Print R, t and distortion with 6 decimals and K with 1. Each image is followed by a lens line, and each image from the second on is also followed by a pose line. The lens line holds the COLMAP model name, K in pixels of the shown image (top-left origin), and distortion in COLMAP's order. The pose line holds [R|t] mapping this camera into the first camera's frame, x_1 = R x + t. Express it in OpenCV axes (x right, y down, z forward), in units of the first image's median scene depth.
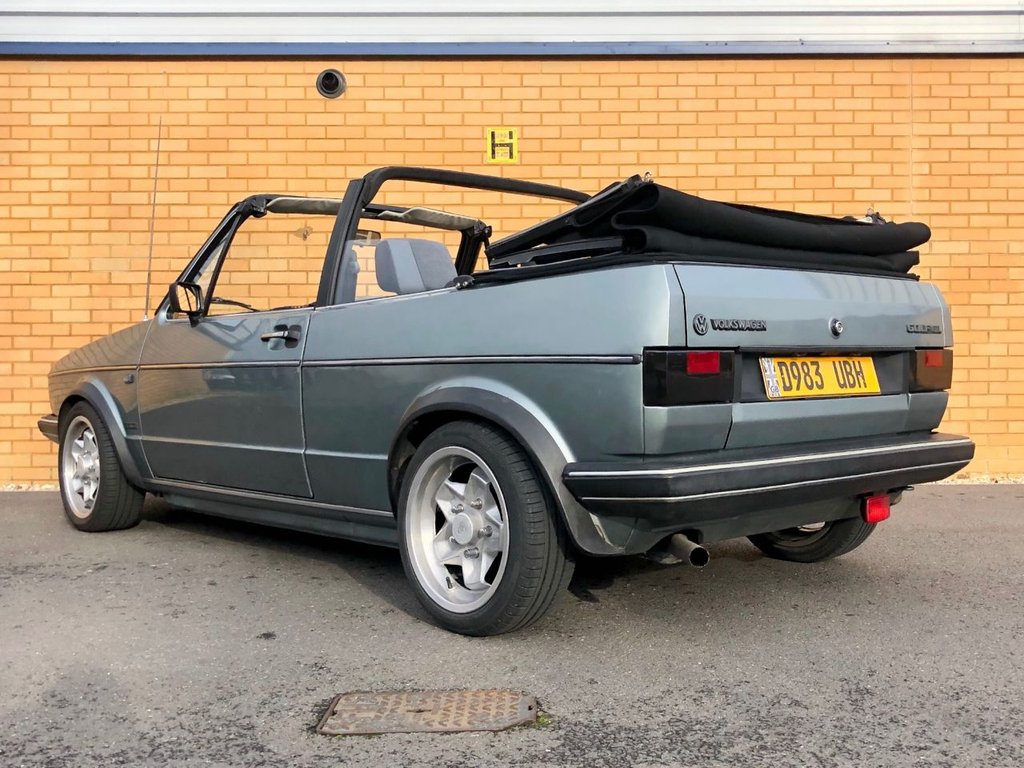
lens RADIAL K [[1112.0, 0, 549.6], [0, 1112.0, 383.7], [0, 0, 1]] dist [0.080933, -0.236784]
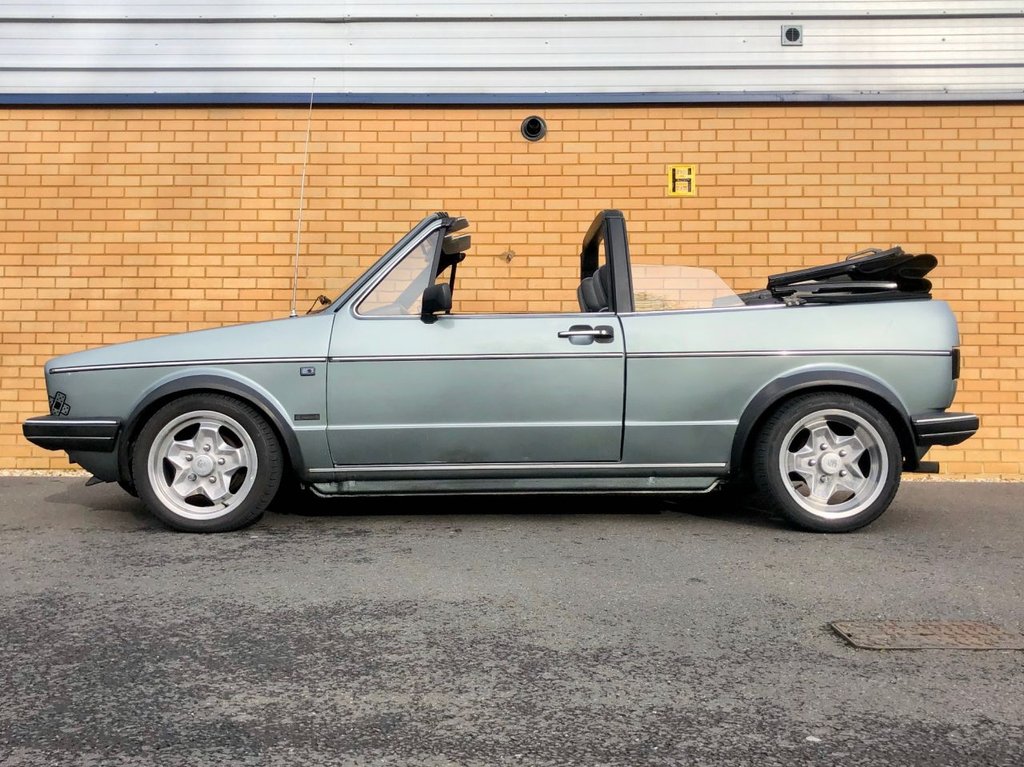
lens RADIAL K [[1013.0, 0, 503.1], [0, 1013.0, 343.8], [0, 0, 1]] dist [0.035944, -0.092470]
pose [[0.998900, 0.007420, -0.046296, -0.176392], [-0.010401, 0.997864, -0.064496, 0.022017], [0.045719, 0.064907, 0.996843, -0.032718]]
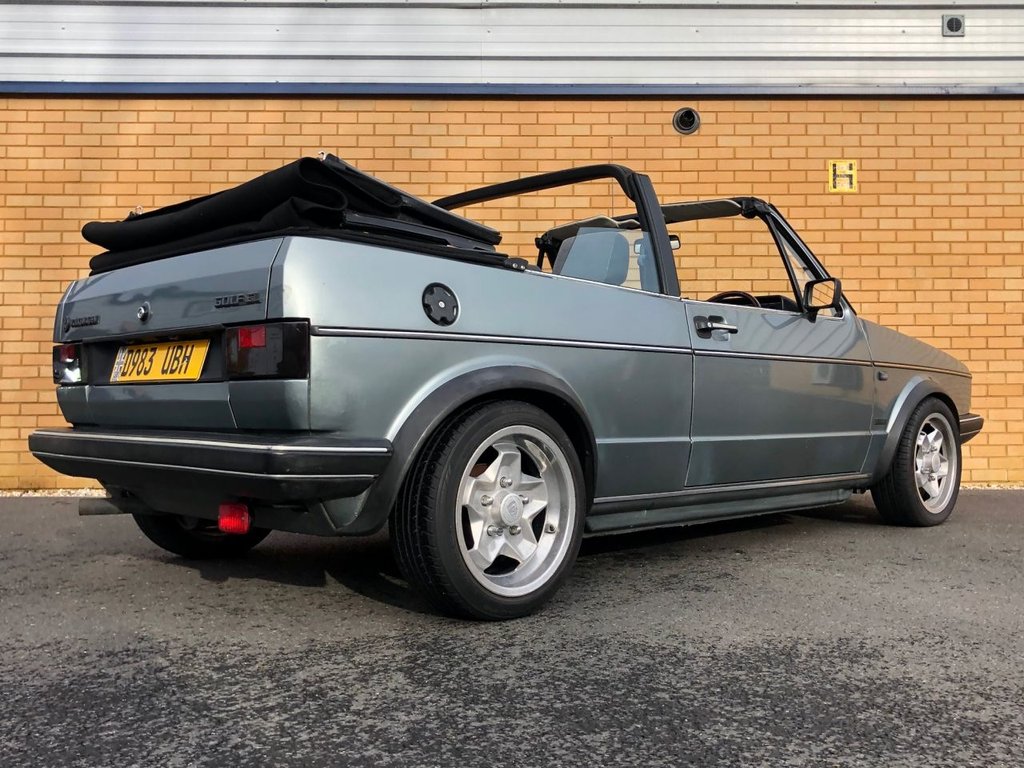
lens RADIAL K [[1005.3, 0, 534.7], [0, 1005.3, 374.8], [0, 0, 1]] dist [0.051413, -0.164533]
pose [[0.999999, 0.000679, -0.000765, -0.341584], [-0.000714, 0.998893, -0.047034, 0.025335], [0.000732, 0.047034, 0.998893, 0.029208]]
